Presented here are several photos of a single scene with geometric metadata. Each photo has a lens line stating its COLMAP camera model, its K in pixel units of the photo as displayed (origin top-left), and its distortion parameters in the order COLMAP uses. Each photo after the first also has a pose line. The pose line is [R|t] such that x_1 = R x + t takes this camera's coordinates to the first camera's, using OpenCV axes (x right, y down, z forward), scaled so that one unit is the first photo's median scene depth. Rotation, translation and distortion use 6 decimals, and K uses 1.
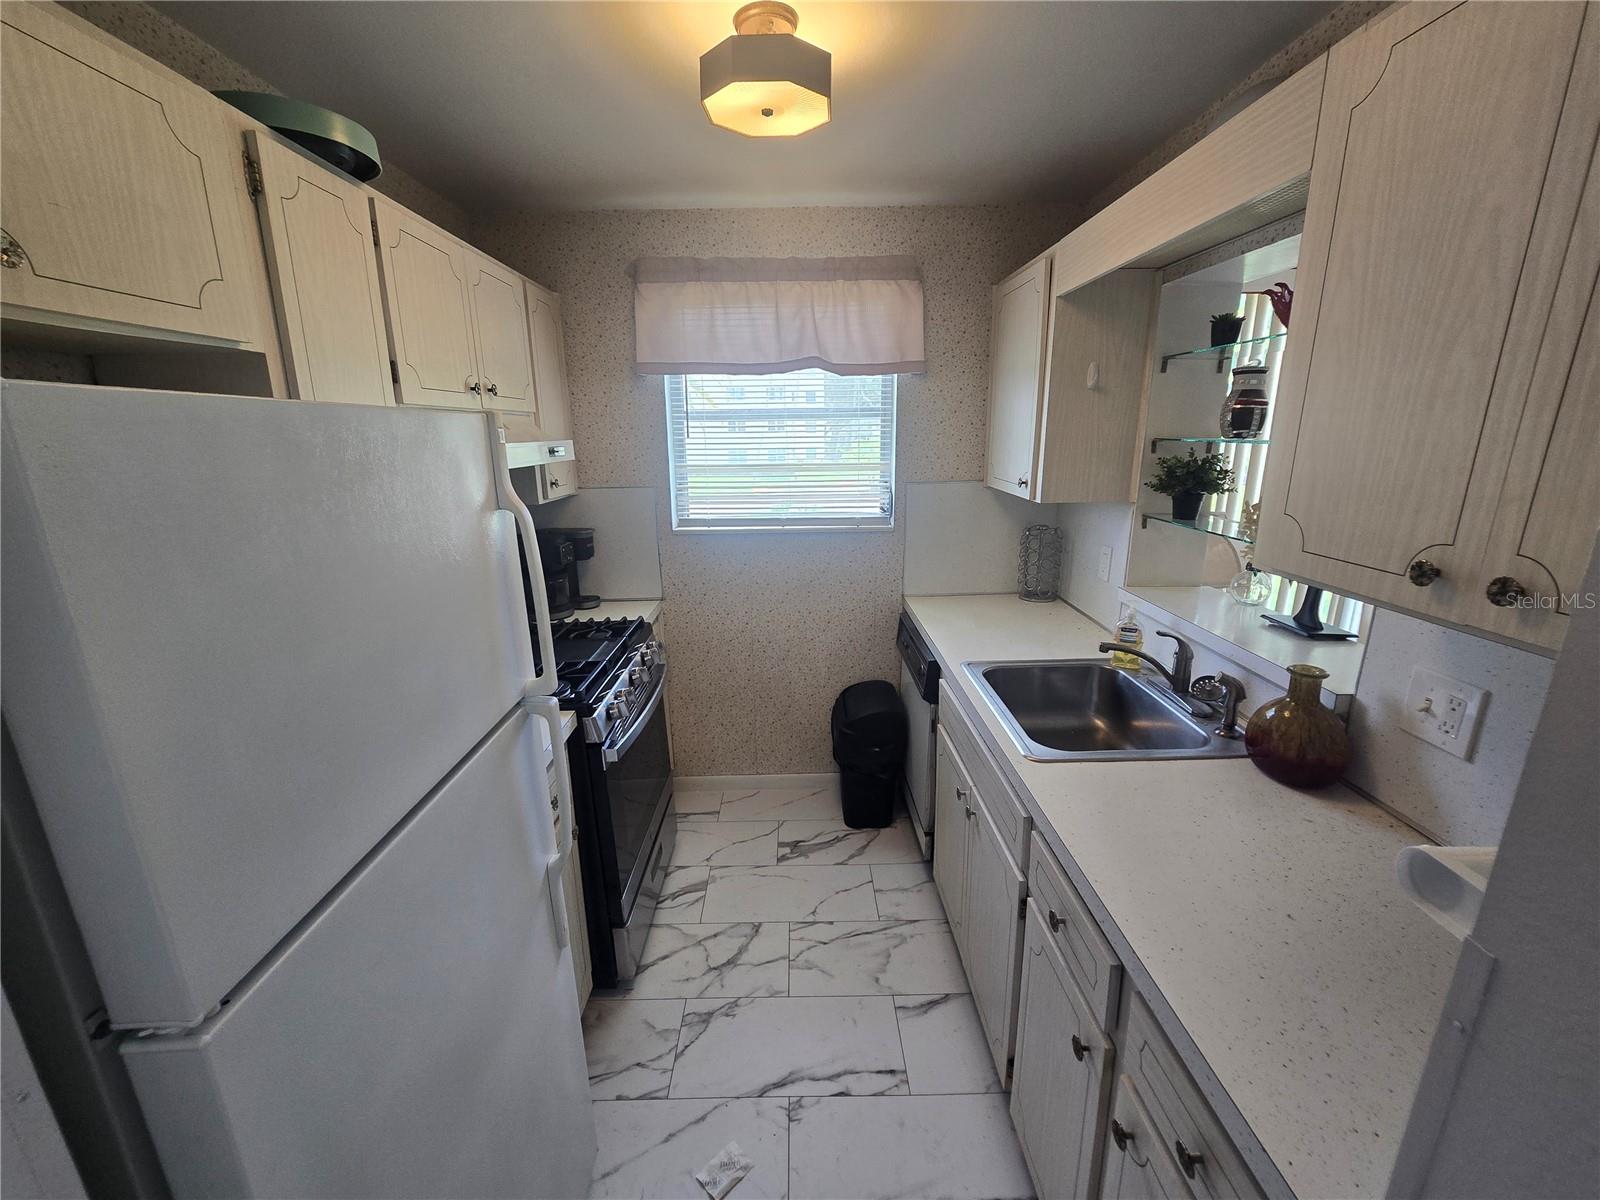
lens RADIAL K [[656.0, 0, 800.0], [0, 656.0, 600.0], [0, 0, 1]] dist [-0.009161, 0.001946]
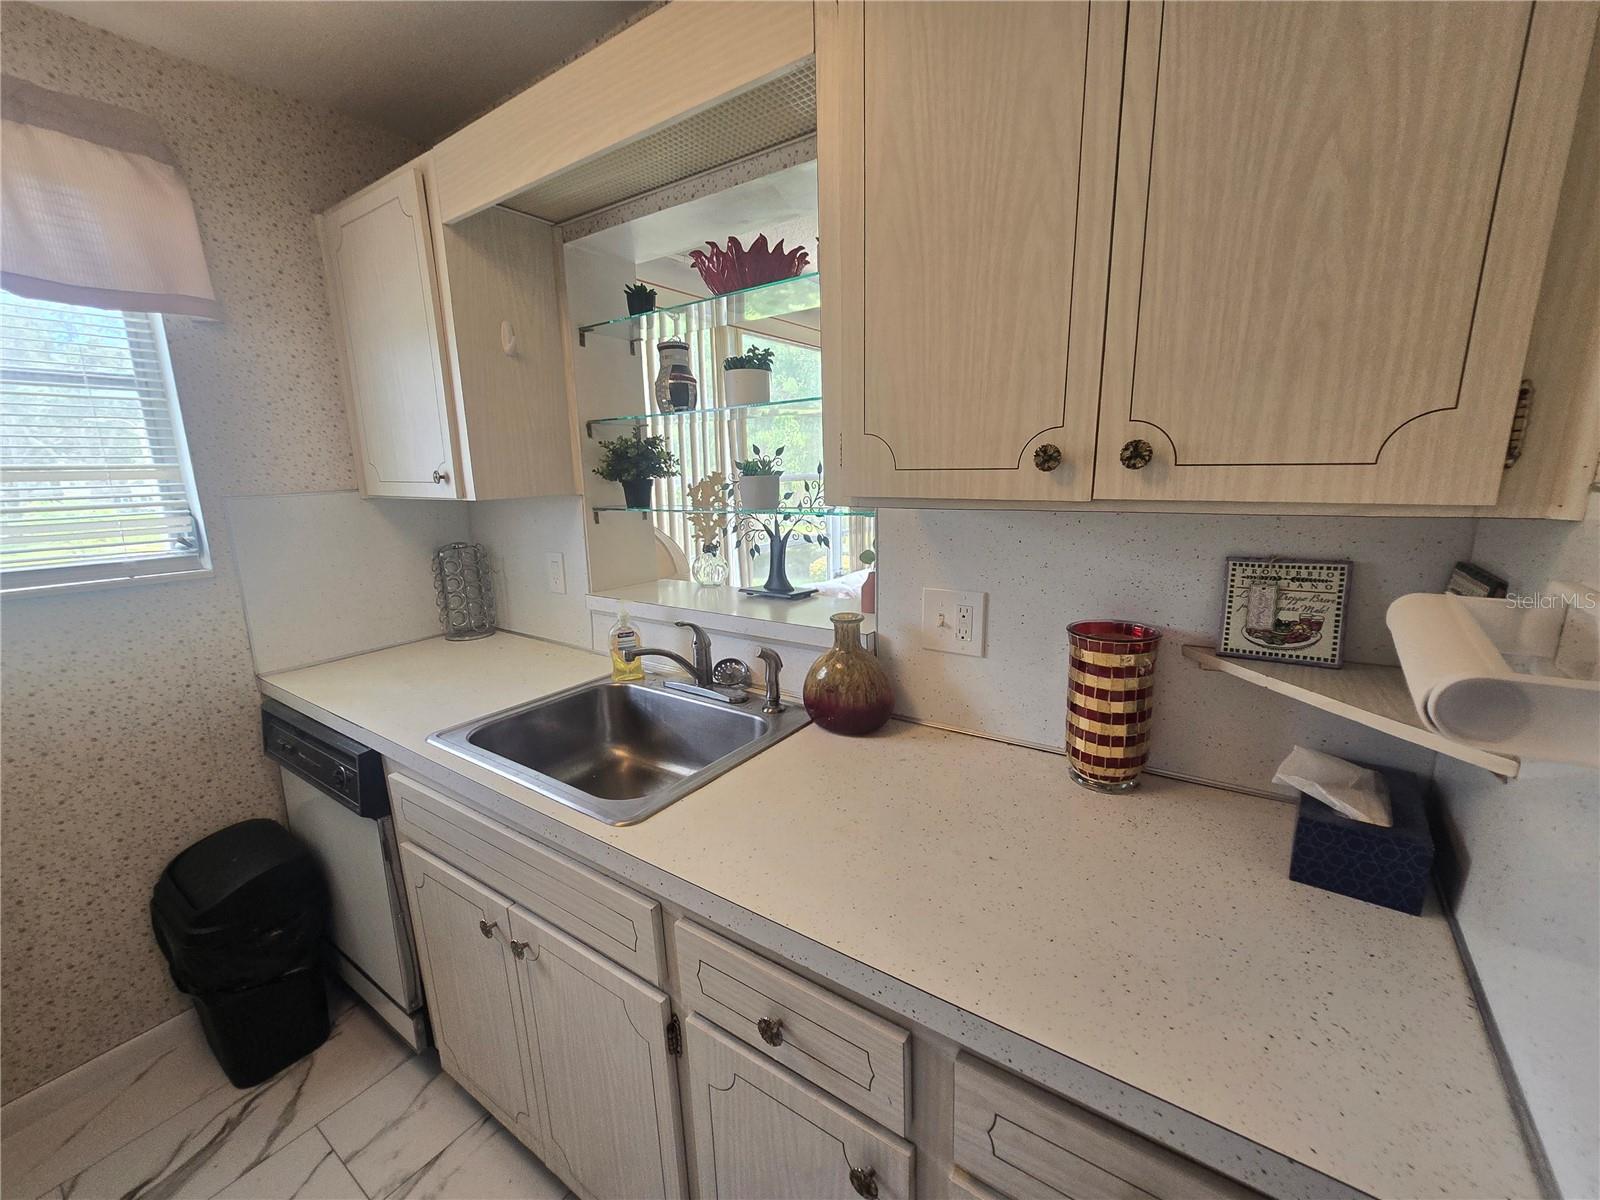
lens RADIAL K [[662.3, 0, 796.6], [0, 662.3, 603.2], [0, 0, 1]] dist [-0.008669, 0.003155]
pose [[0.589856, -0.164330, 0.790611, -0.038312], [0.219715, 0.974797, 0.038689, 0.020475], [-0.777043, 0.150888, 0.611095, 0.284802]]
